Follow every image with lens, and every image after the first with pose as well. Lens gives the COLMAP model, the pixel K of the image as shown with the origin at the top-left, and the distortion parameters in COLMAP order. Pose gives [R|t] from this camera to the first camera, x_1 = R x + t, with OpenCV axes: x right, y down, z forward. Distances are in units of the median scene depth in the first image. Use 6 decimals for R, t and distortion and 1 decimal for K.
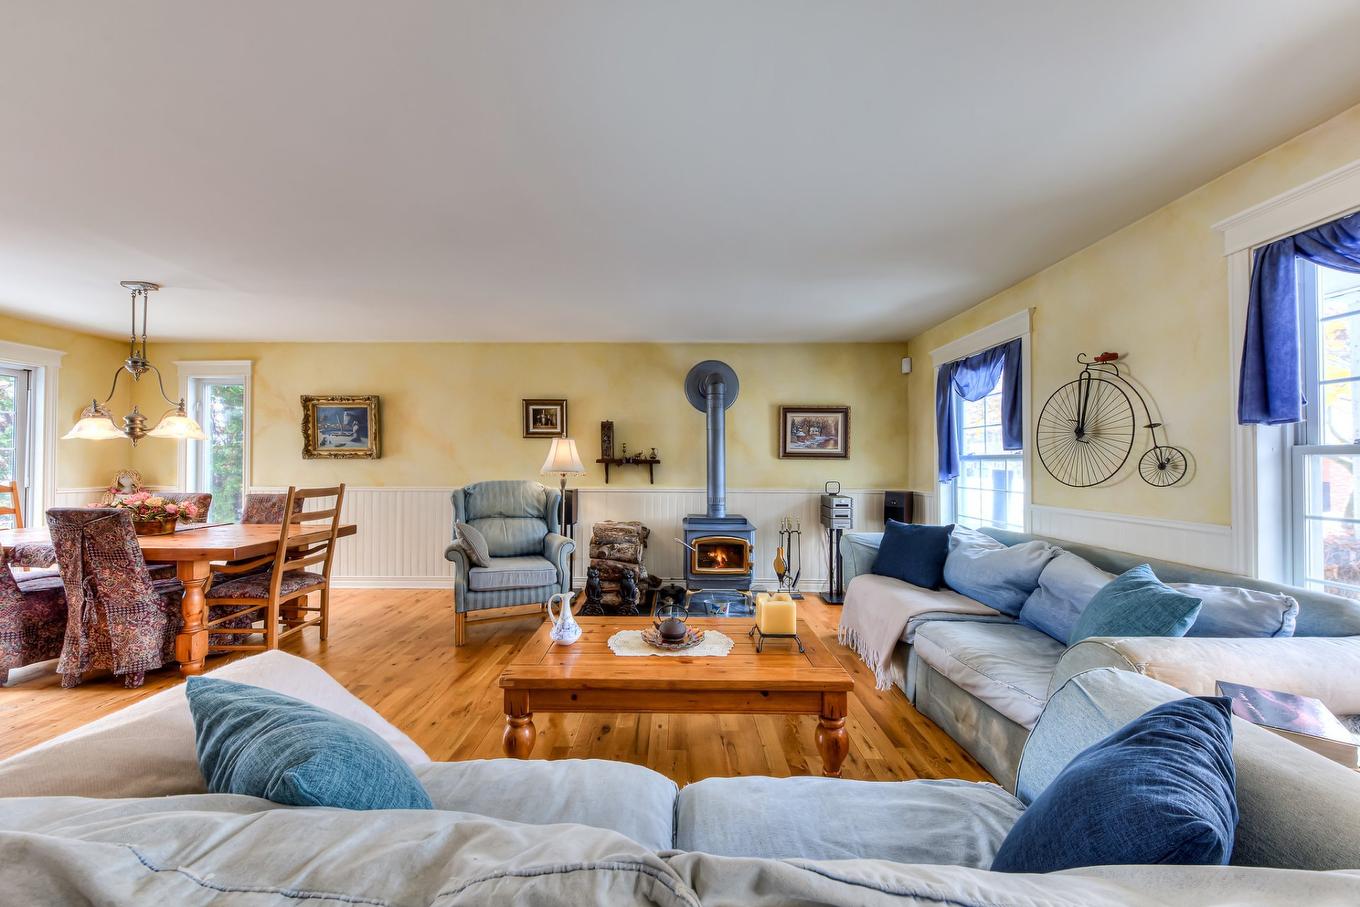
lens RADIAL K [[479.8, 0, 670.9], [0, 479.8, 459.1], [0, 0, 1]] dist [0.011696, -0.007821]
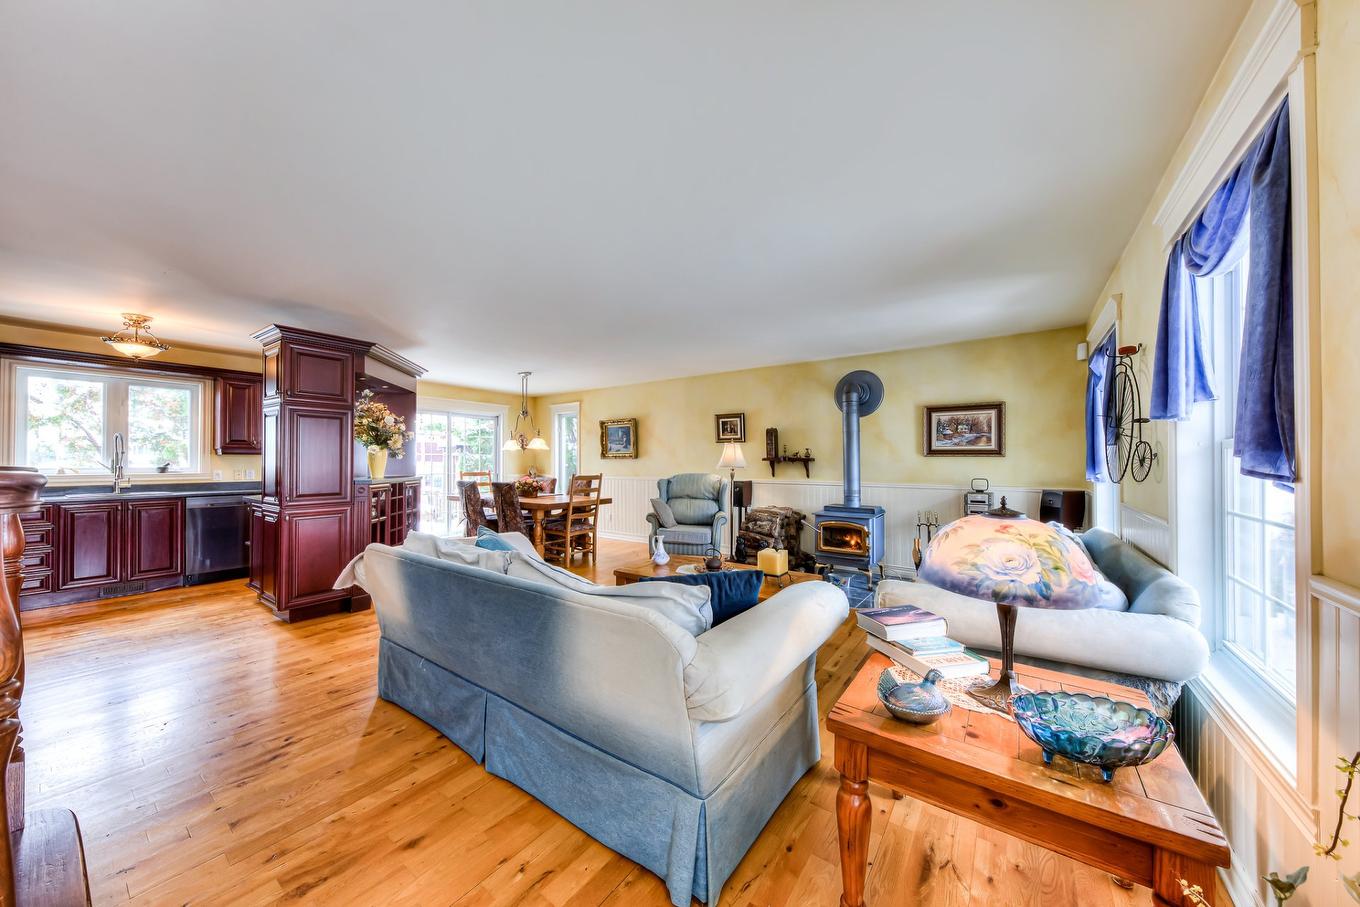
lens RADIAL K [[479.8, 0, 670.9], [0, 479.8, 459.1], [0, 0, 1]] dist [0.011696, -0.007821]
pose [[0.807754, -0.006284, -0.589486, 0.404349], [0.010075, 0.999944, 0.003146, -0.003290], [0.589434, -0.008480, 0.807772, -0.189952]]
